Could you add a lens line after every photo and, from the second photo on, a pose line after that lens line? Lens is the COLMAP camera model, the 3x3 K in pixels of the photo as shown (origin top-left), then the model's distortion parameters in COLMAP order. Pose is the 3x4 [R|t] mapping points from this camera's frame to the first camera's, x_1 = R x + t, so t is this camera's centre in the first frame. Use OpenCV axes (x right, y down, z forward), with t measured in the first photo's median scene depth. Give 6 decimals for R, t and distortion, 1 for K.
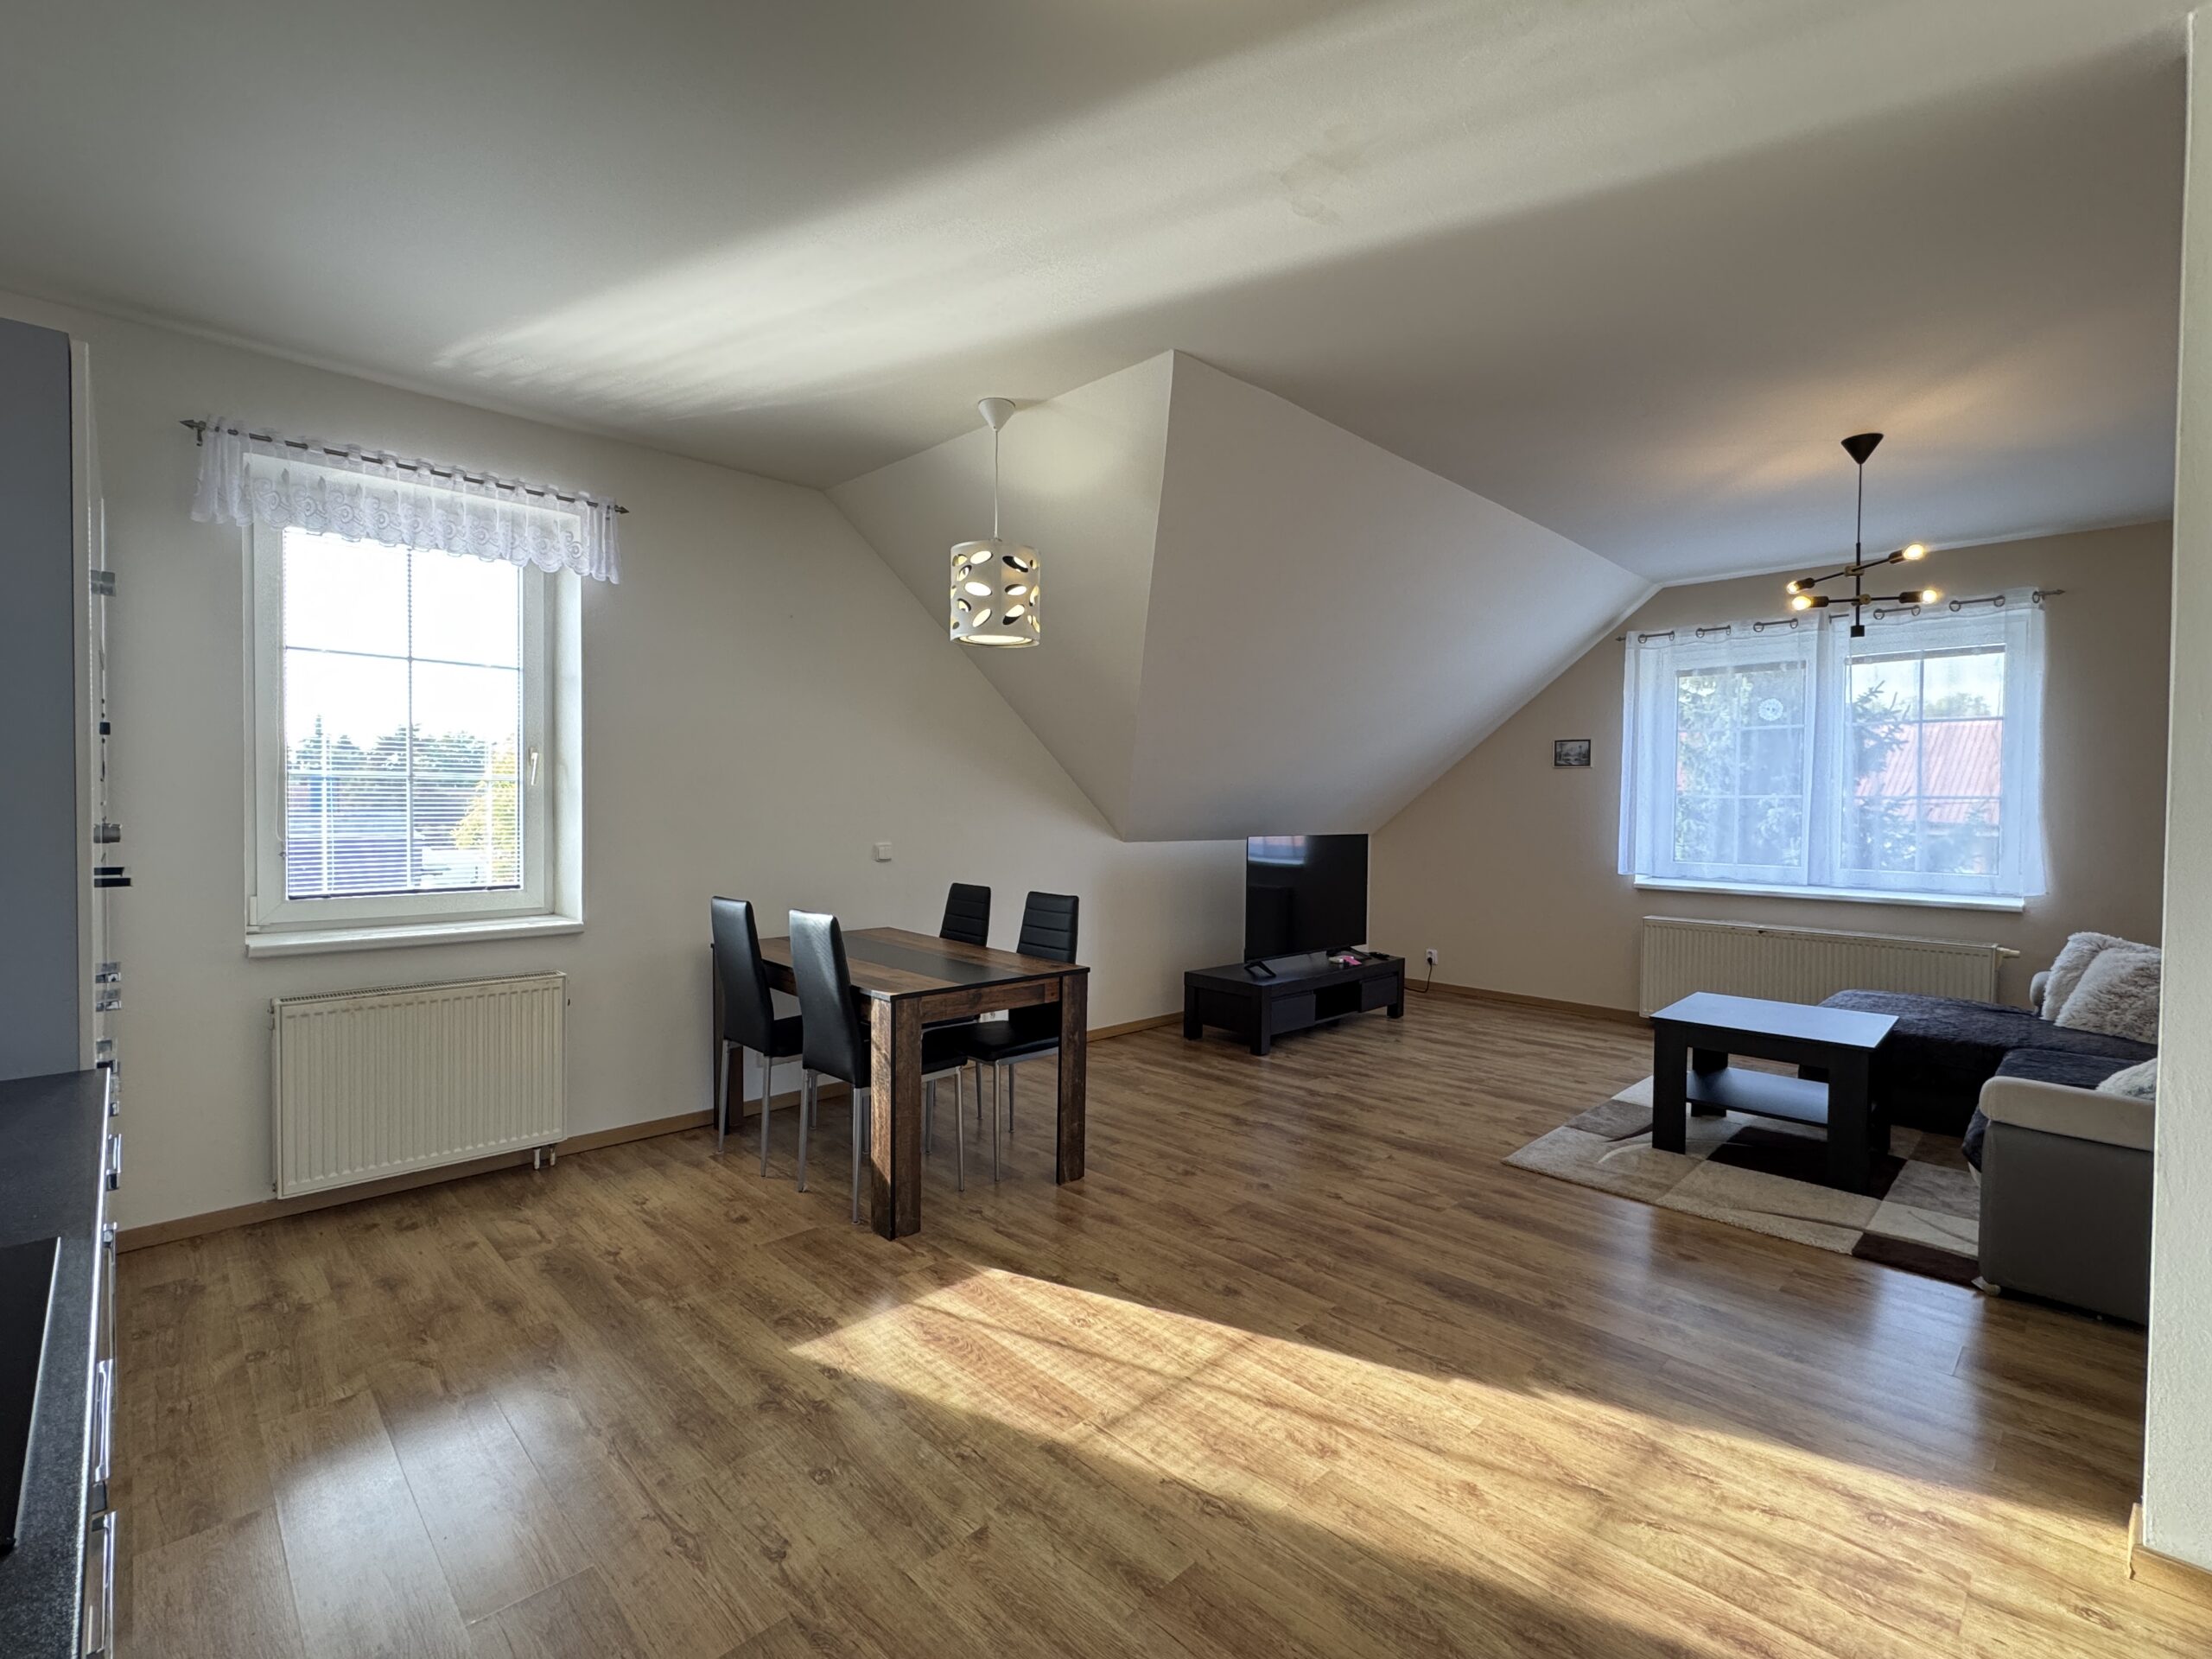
lens RADIAL K [[1005.6, 0, 1110.9], [0, 1005.6, 827.2], [0, 0, 1]] dist [-0.001650, 0.000306]
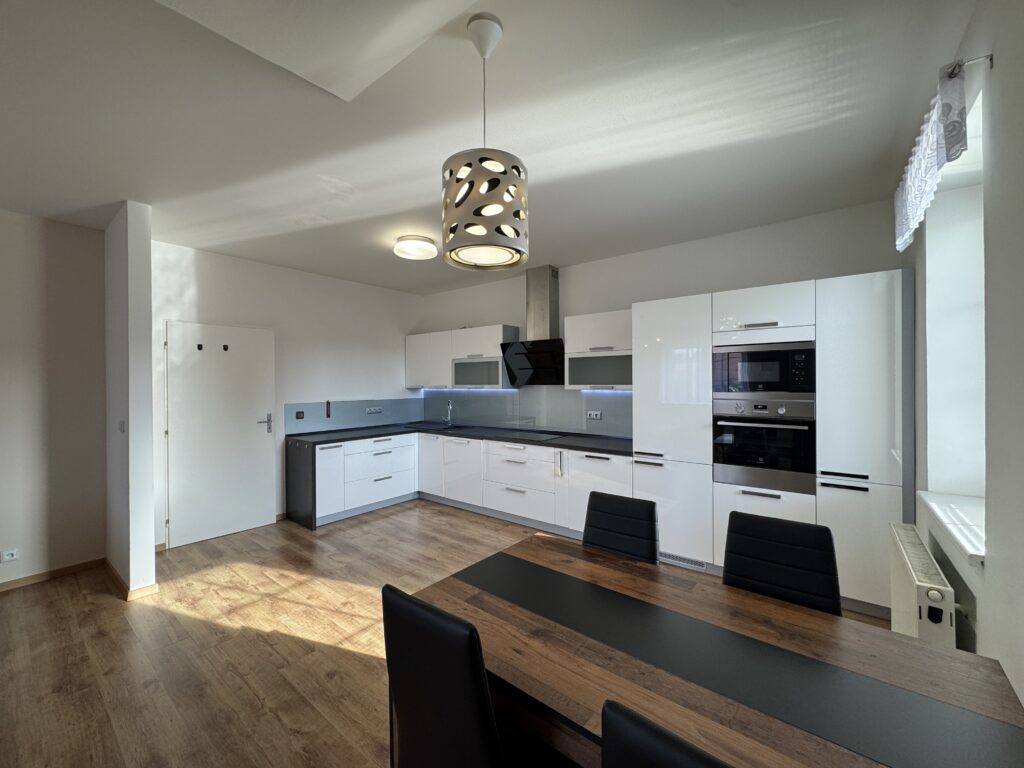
lens RADIAL K [[407.2, 0, 513.6], [0, 407.2, 381.9], [0, 0, 1]] dist [-0.001146, -0.000353]
pose [[-0.991061, -0.001900, -0.133398, -0.101128], [-0.004959, 0.999732, 0.022599, -0.079377], [0.133319, 0.023059, -0.990805, 1.657682]]
